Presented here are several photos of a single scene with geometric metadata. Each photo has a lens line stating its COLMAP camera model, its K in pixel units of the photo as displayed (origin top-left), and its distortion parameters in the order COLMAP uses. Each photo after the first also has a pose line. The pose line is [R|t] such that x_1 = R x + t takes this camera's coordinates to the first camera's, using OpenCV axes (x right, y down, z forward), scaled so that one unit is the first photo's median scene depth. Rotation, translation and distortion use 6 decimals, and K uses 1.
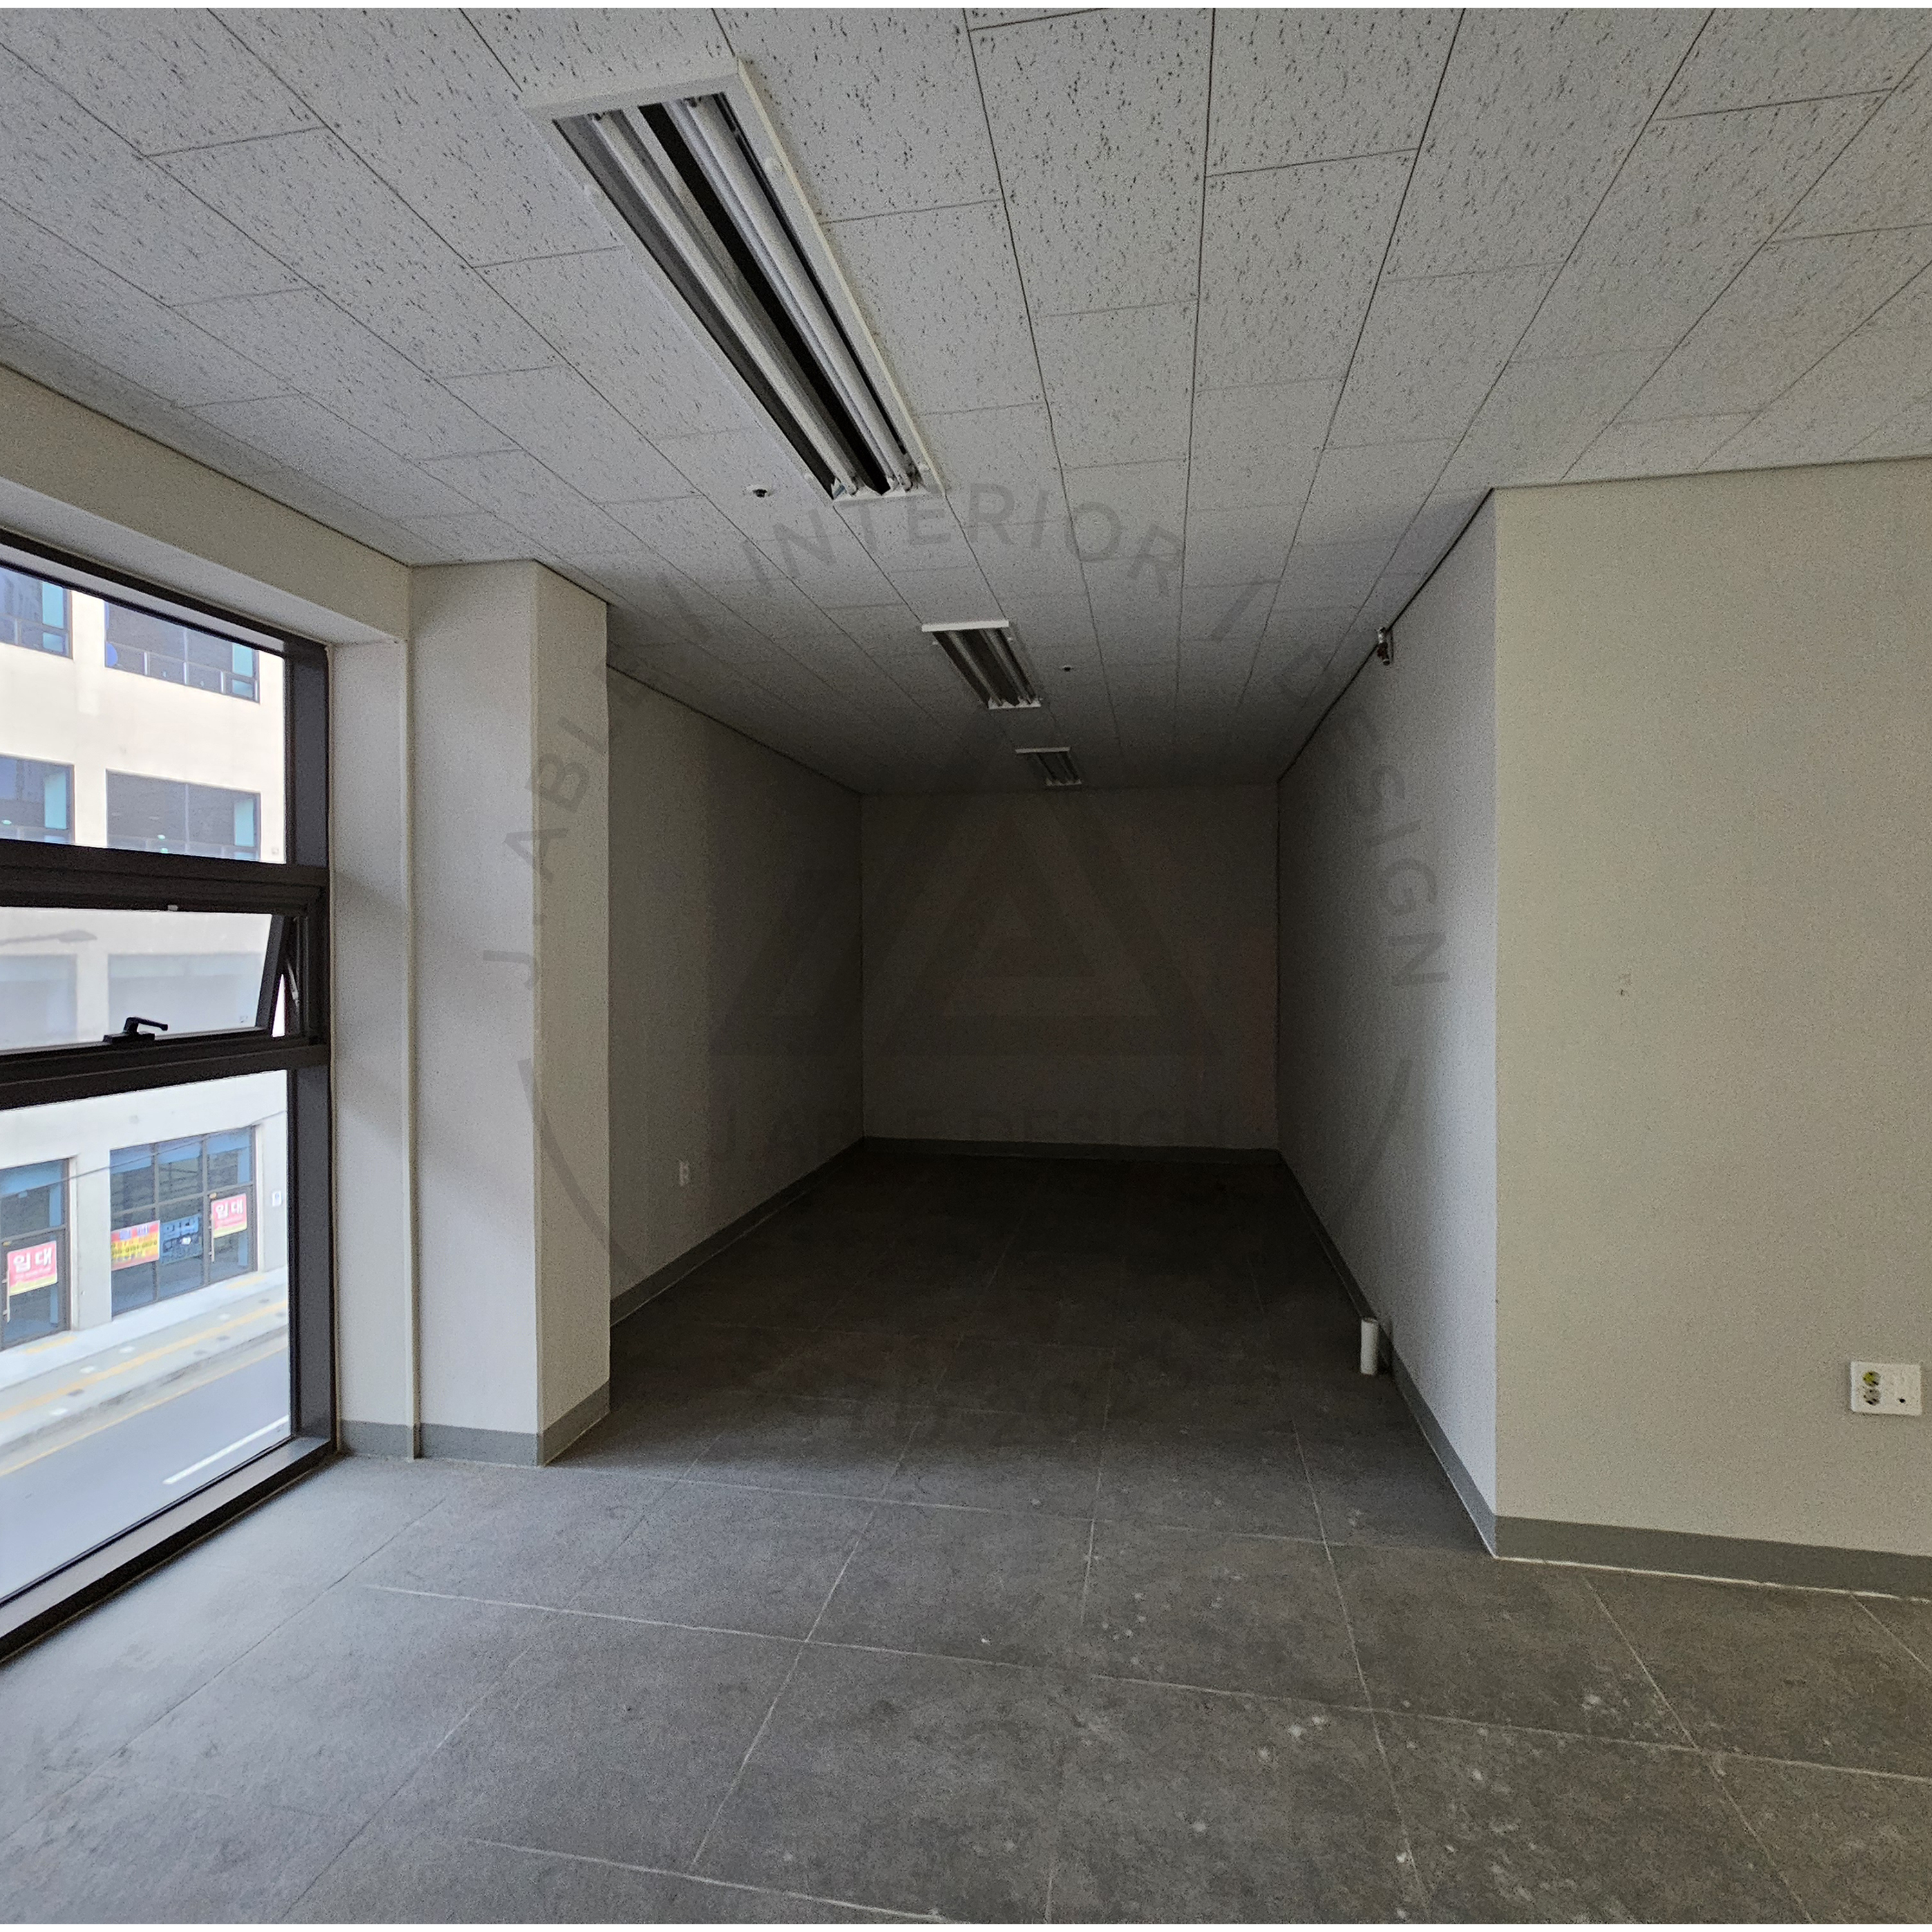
lens RADIAL K [[1040.4, 0, 970.3], [0, 1040.4, 953.4], [0, 0, 1]] dist [0.000167, -0.000031]
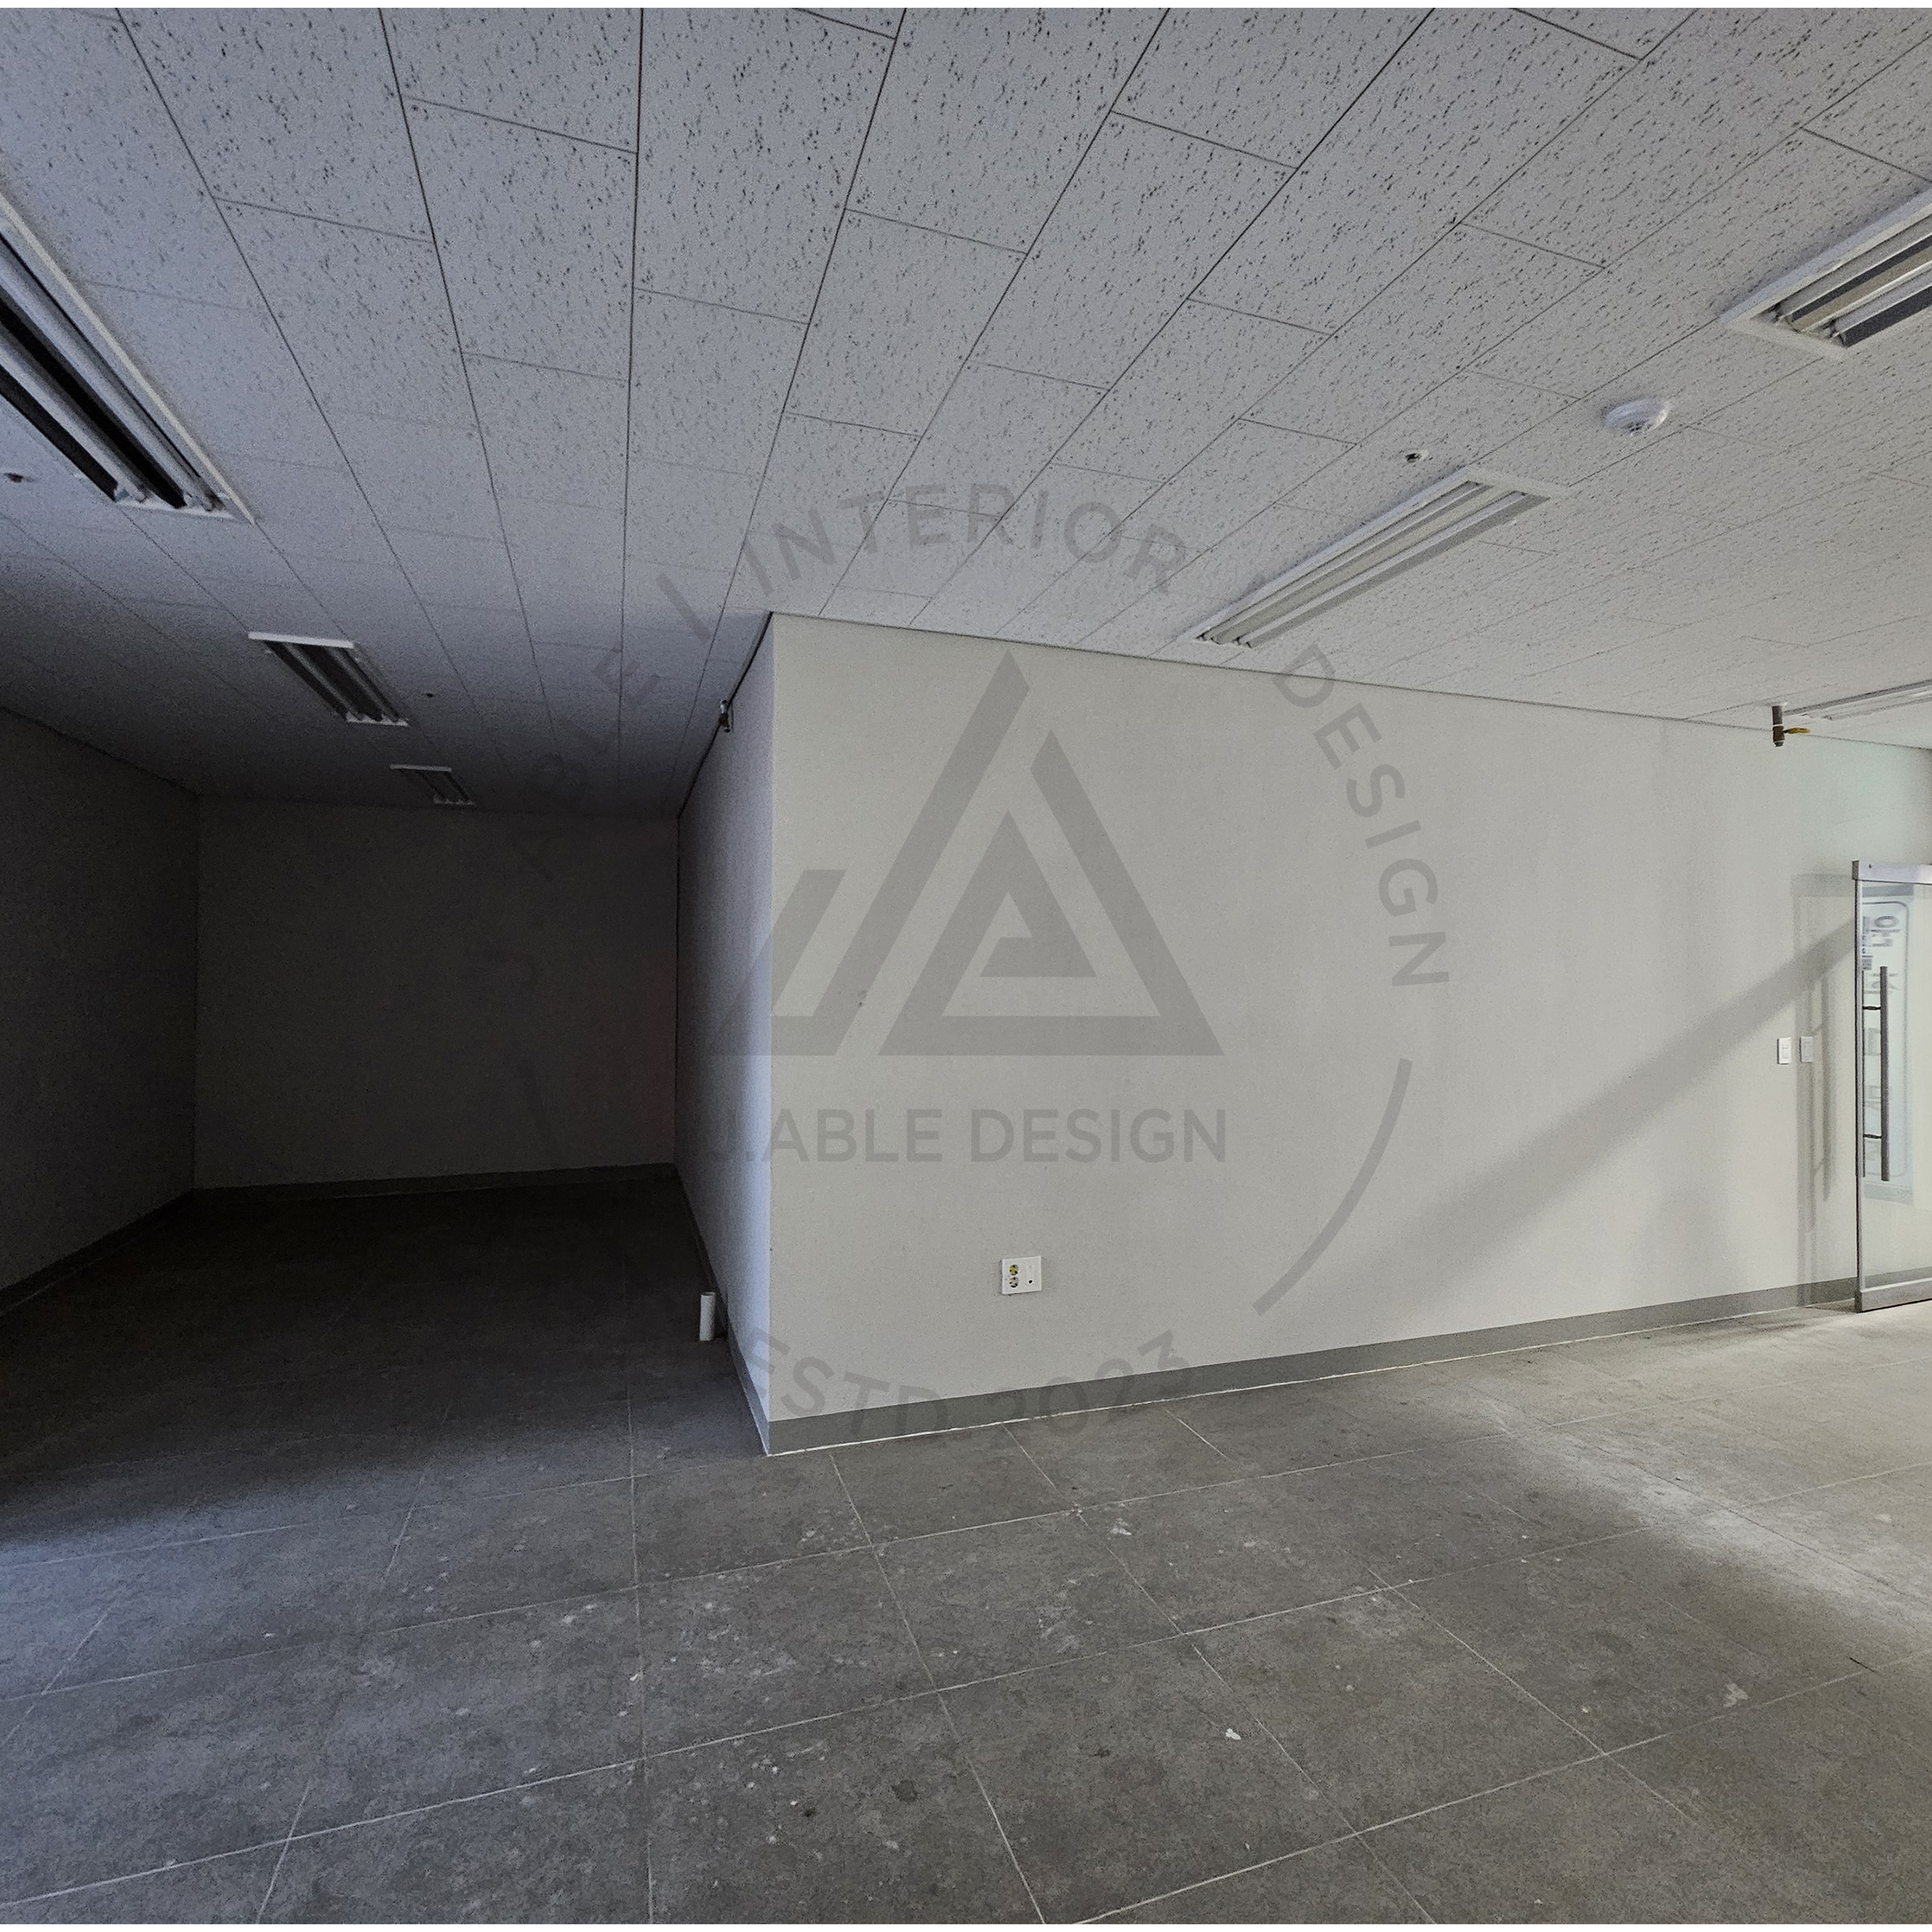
lens RADIAL K [[1034.7, 0, 967.2], [0, 1034.7, 955.1], [0, 0, 1]] dist [-0.000826, -0.000909]
pose [[0.868792, 0.015292, 0.494941, 0.090628], [-0.003188, 0.999675, -0.025291, 0.007707], [-0.495167, 0.020395, 0.868559, -0.227312]]
